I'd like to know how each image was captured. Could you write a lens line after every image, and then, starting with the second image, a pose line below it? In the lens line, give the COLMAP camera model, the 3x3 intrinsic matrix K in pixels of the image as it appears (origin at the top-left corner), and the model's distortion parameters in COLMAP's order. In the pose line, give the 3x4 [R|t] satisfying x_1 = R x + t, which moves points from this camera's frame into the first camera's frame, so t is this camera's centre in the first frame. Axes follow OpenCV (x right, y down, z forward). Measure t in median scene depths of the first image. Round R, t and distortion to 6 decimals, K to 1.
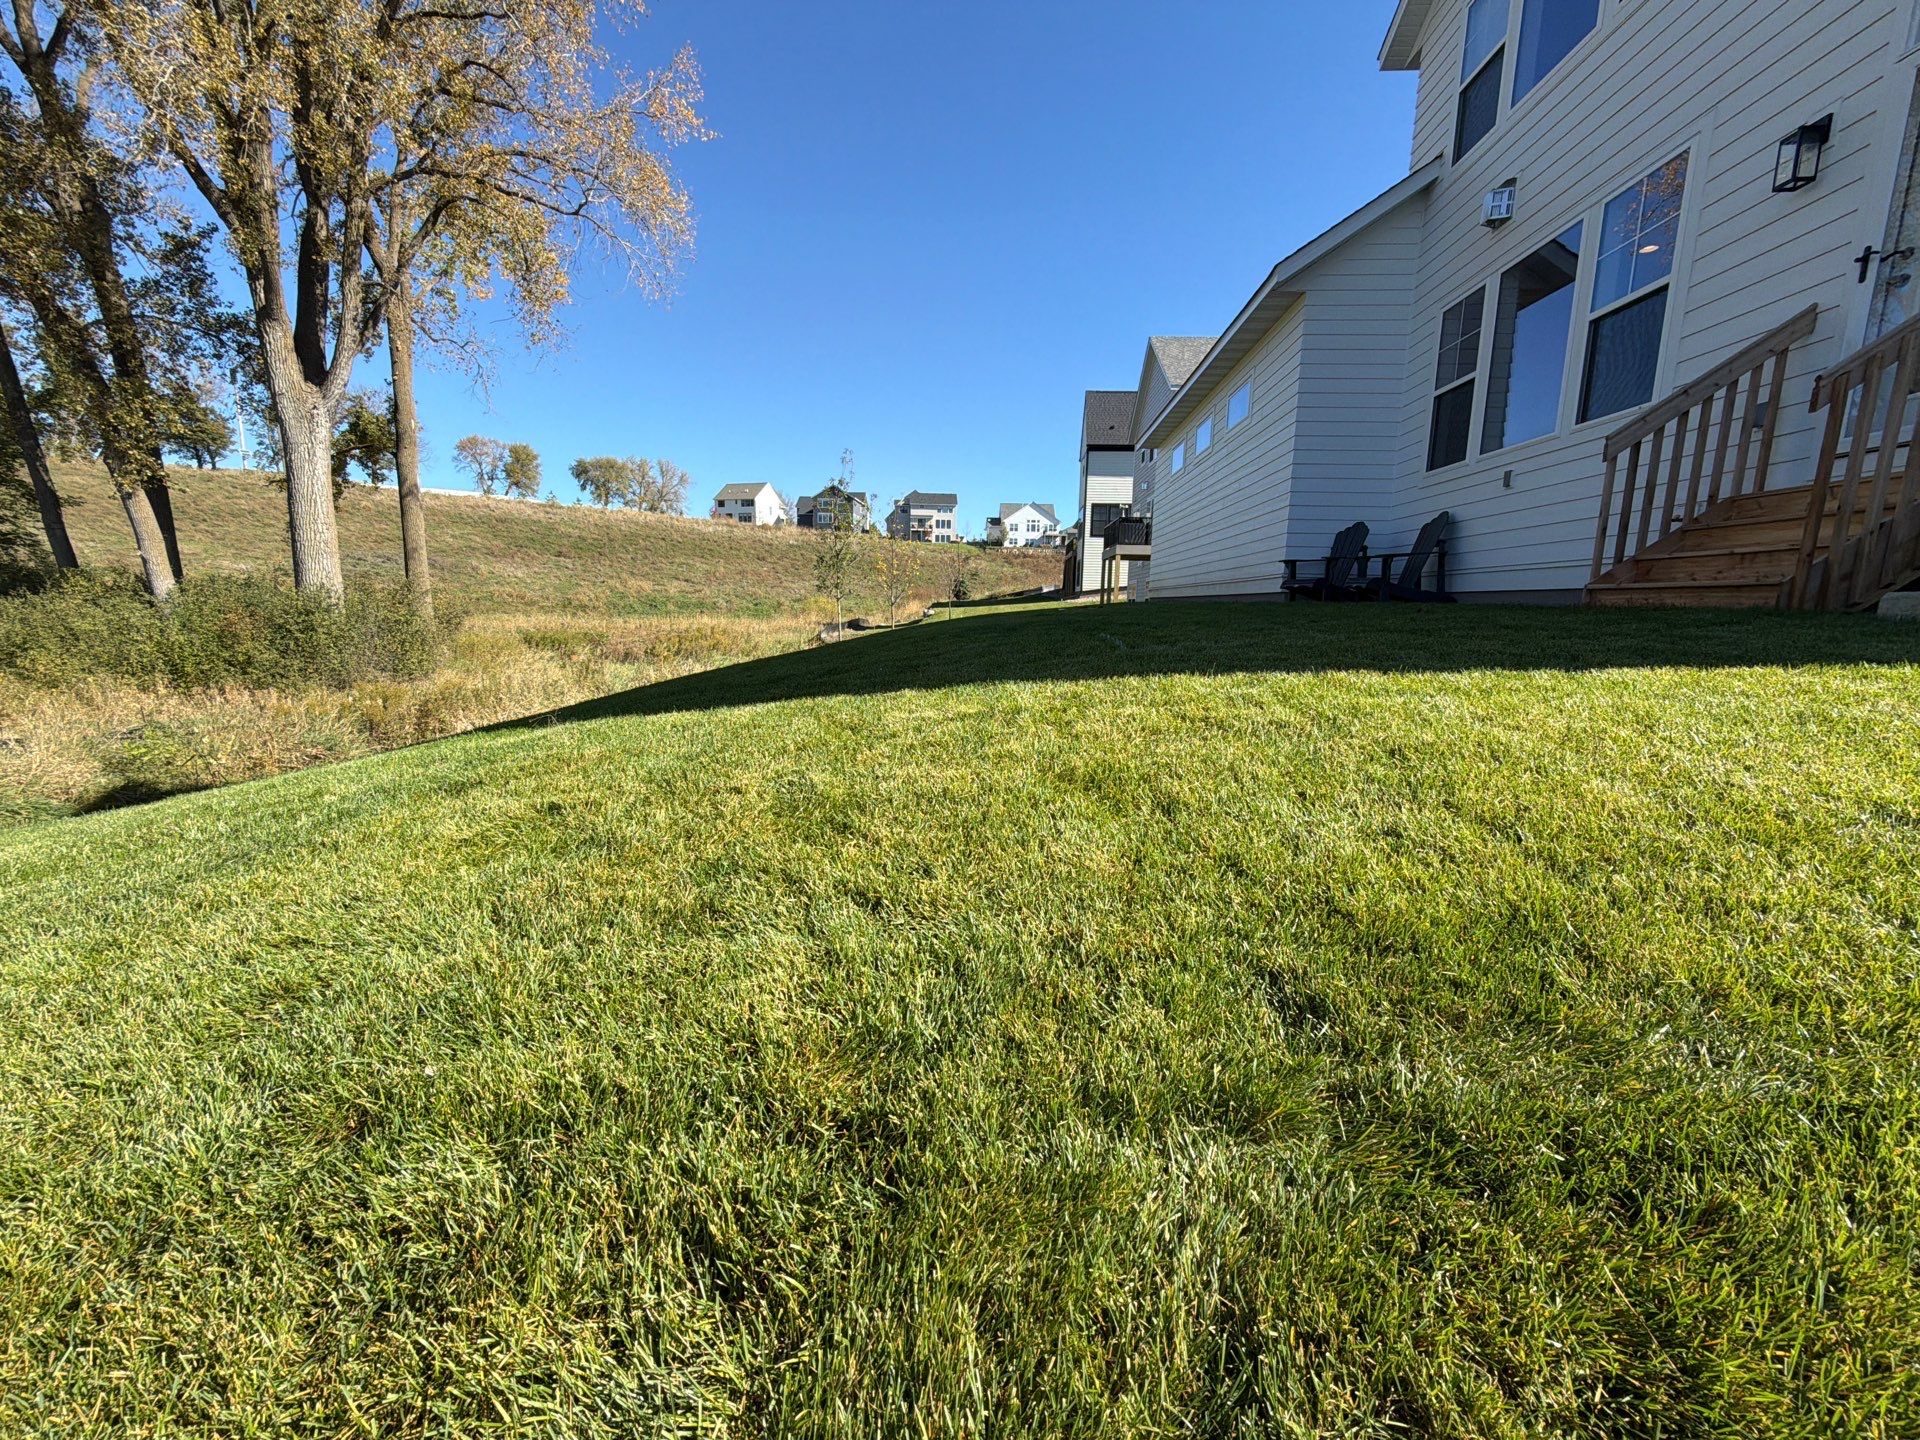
lens RADIAL K [[770.2, 0, 960.0], [0, 770.2, 720.0], [0, 0, 1]] dist [-0.001375, -0.000125]
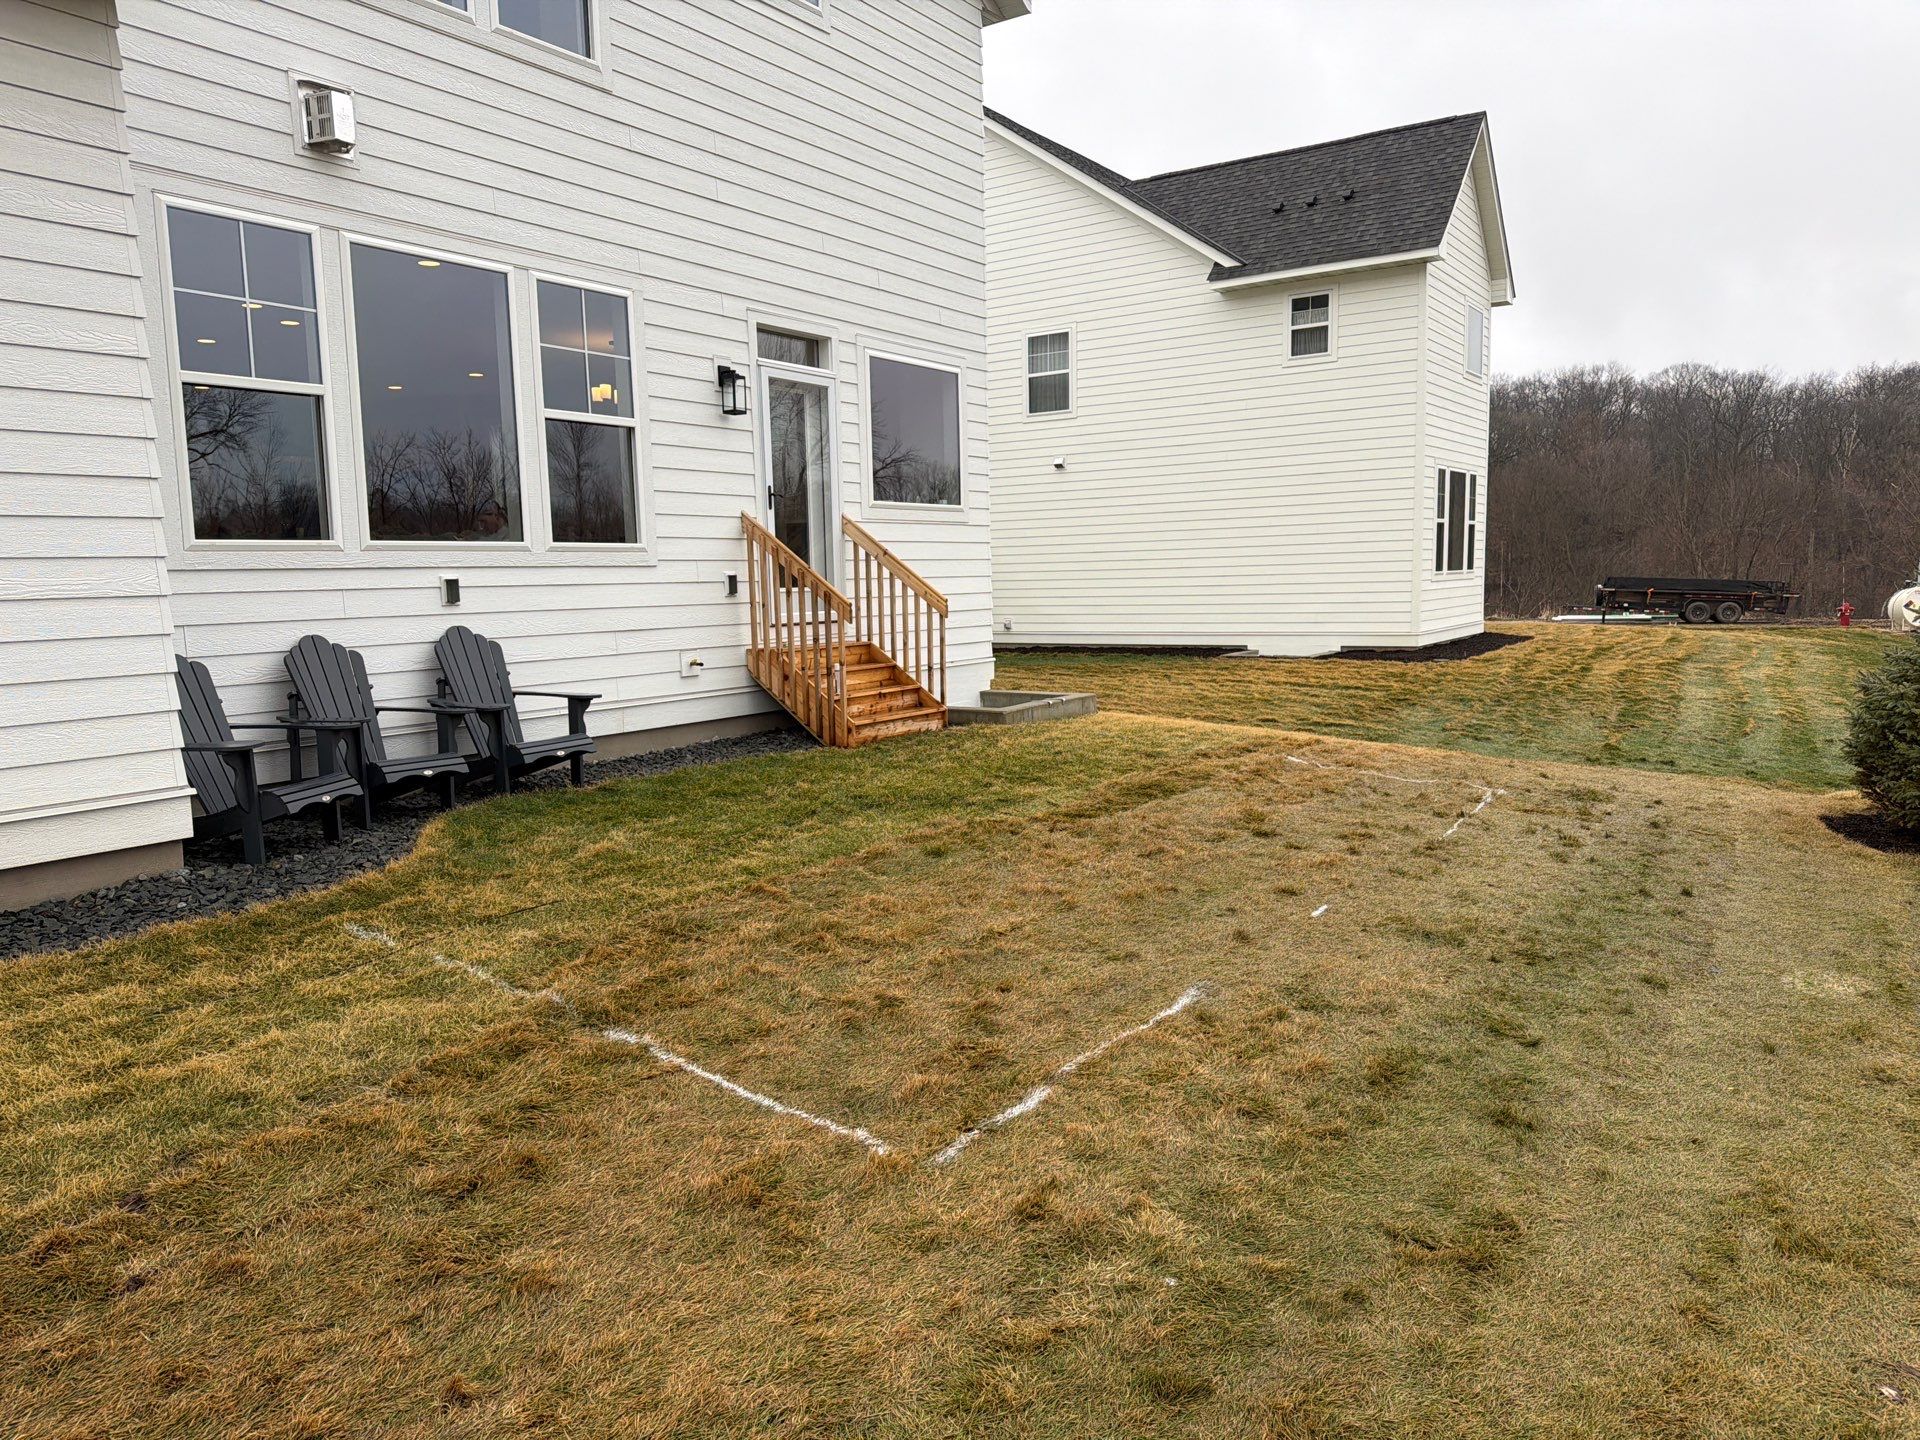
lens RADIAL K [[1331.7, 0, 1034.2], [0, 1331.7, 723.2], [0, 0, 1]] dist [0.034670, -0.002316]
pose [[-0.869733, -0.052453, 0.490727, -0.237499], [0.078553, 0.966946, 0.242579, -0.367997], [-0.487230, 0.249527, -0.836865, 1.448829]]
